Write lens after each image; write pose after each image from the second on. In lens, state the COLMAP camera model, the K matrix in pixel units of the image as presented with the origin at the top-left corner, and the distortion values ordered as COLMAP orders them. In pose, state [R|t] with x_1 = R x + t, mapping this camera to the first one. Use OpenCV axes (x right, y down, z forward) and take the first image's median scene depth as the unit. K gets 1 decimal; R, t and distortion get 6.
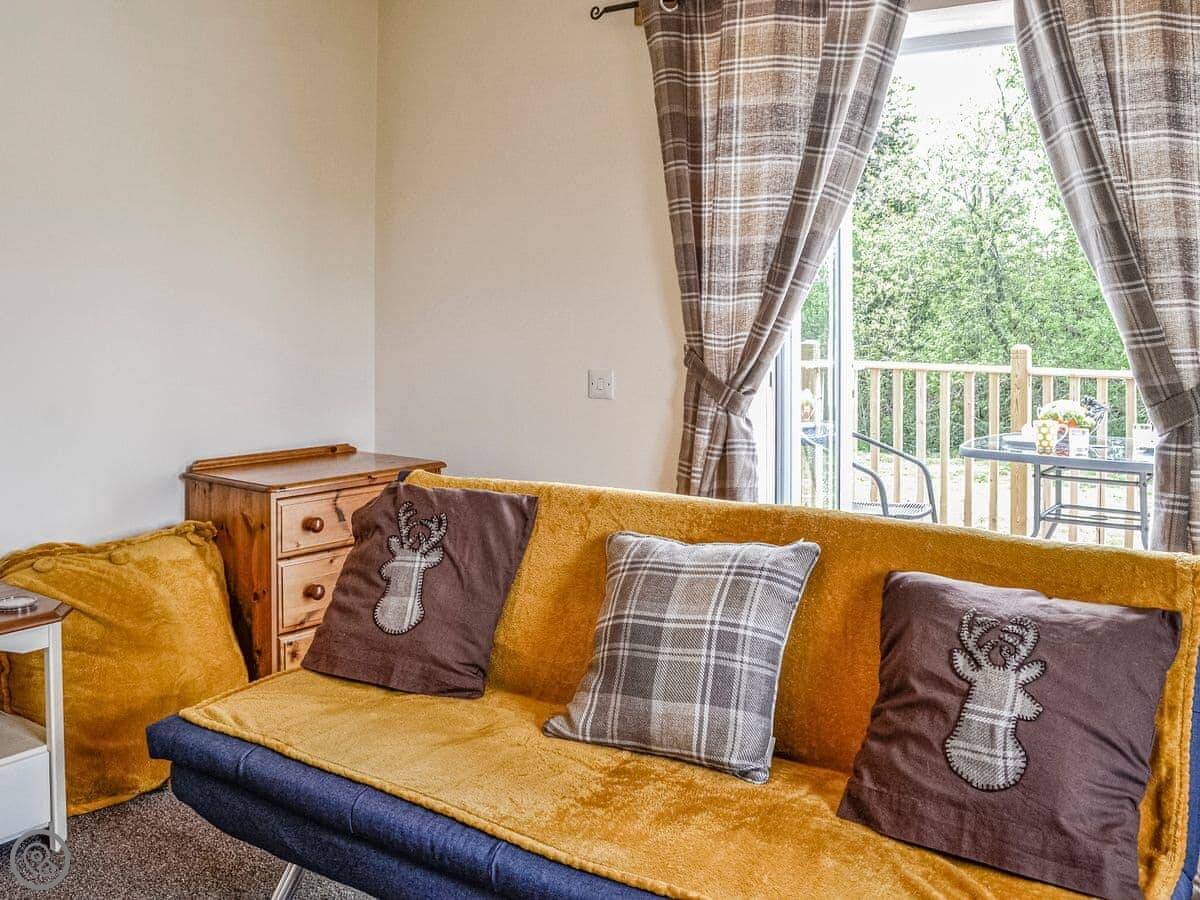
lens RADIAL K [[1093.1, 0, 598.0], [0, 1093.1, 511.1], [0, 0, 1]] dist [-0.092472, -0.015235]
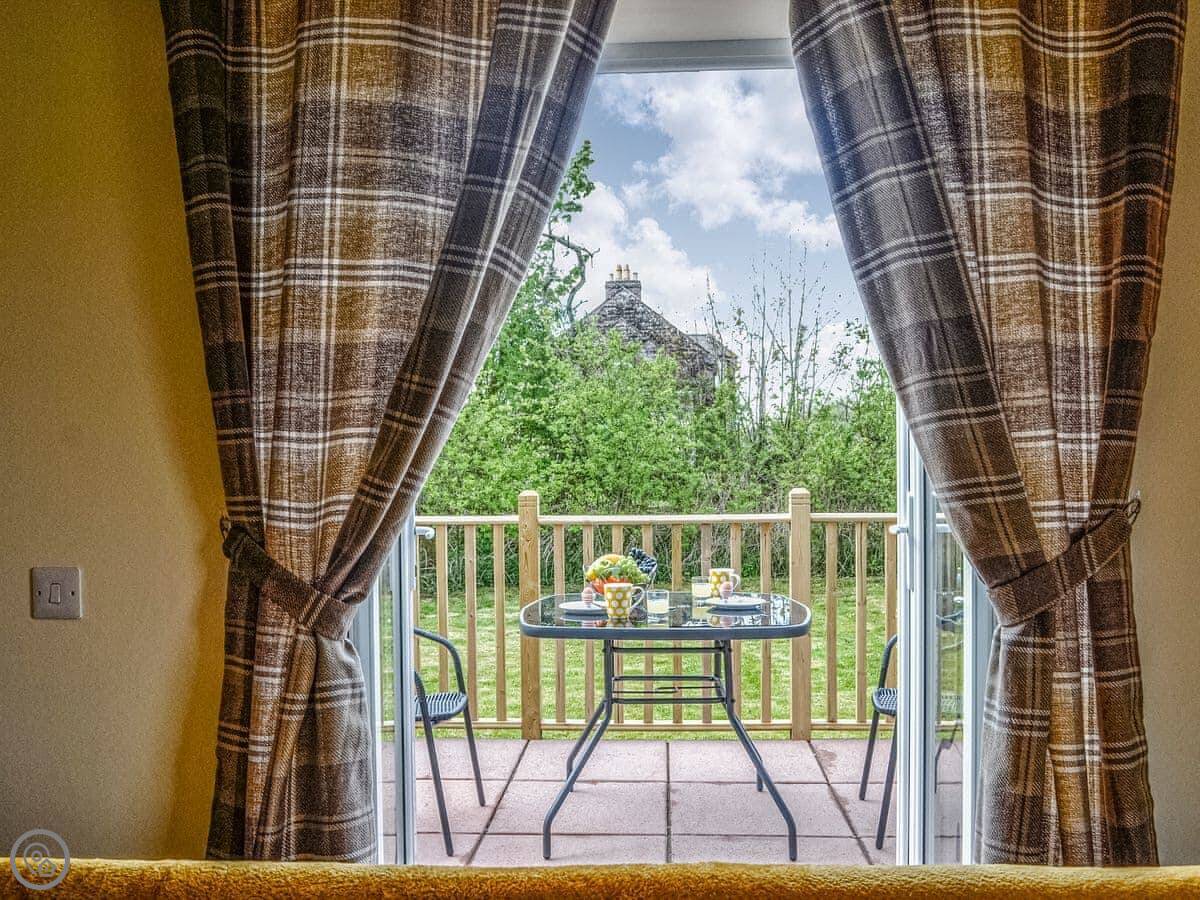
lens RADIAL K [[1093.1, 0, 598.0], [0, 1093.1, 511.1], [0, 0, 1]] dist [-0.092472, -0.015235]
pose [[0.850066, -0.033416, 0.525614, -0.054486], [0.102245, 0.989469, -0.102453, -0.086581], [-0.516656, 0.140833, 0.844531, 0.462610]]
